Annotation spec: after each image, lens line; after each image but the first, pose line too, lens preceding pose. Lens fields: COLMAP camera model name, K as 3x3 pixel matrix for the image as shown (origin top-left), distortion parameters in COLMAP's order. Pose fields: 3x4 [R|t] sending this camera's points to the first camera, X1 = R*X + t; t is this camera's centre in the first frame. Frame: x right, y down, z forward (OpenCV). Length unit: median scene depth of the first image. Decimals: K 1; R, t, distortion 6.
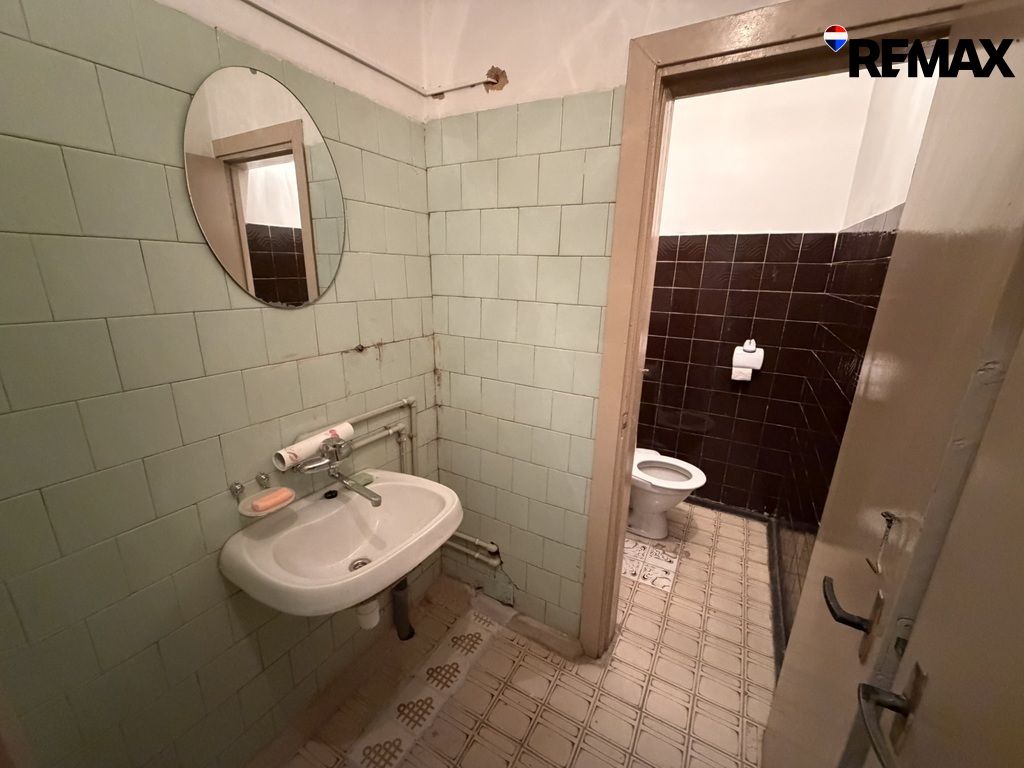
lens RADIAL K [[414.6, 0, 506.5], [0, 414.6, 386.7], [0, 0, 1]] dist [0.000384, 0.000563]
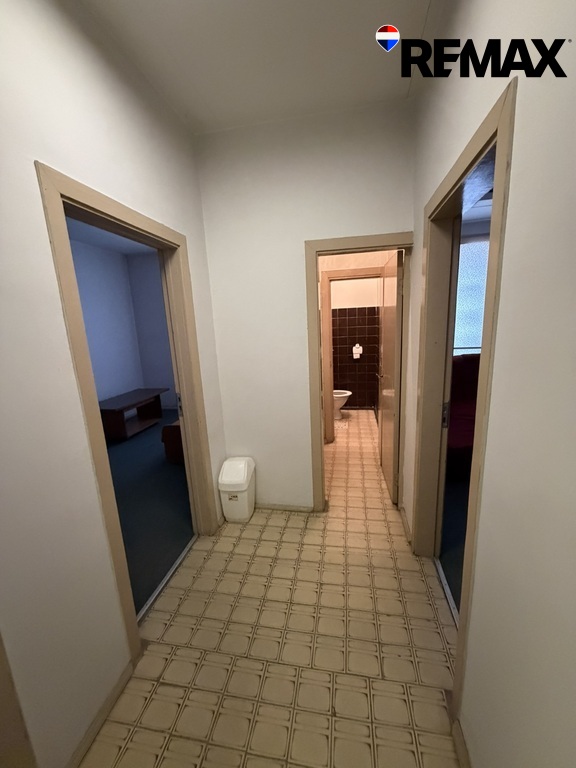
lens RADIAL K [[310.9, 0, 288.0], [0, 310.9, 379.7], [0, 0, 1]] dist [0.000384, 0.000563]
pose [[0.944843, -0.122827, 0.303620, -0.530511], [0.149420, 0.986577, -0.065872, 0.197231], [-0.291453, 0.107605, 0.950514, -0.848189]]
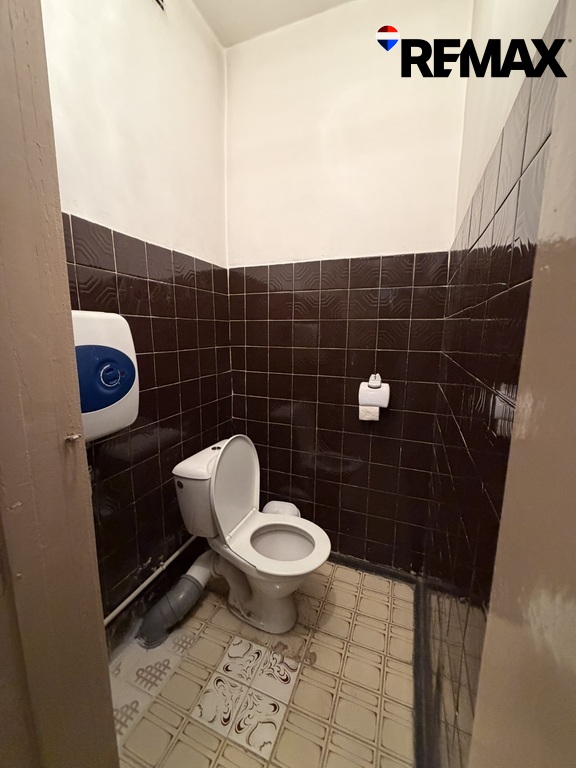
lens RADIAL K [[310.9, 0, 290.9], [0, 310.9, 383.7], [0, 0, 1]] dist [0.000384, 0.000563]
pose [[0.989806, -0.034320, 0.138224, 0.319491], [0.049912, 0.992571, -0.110962, -0.028269], [-0.133389, 0.116730, 0.984165, 0.373347]]
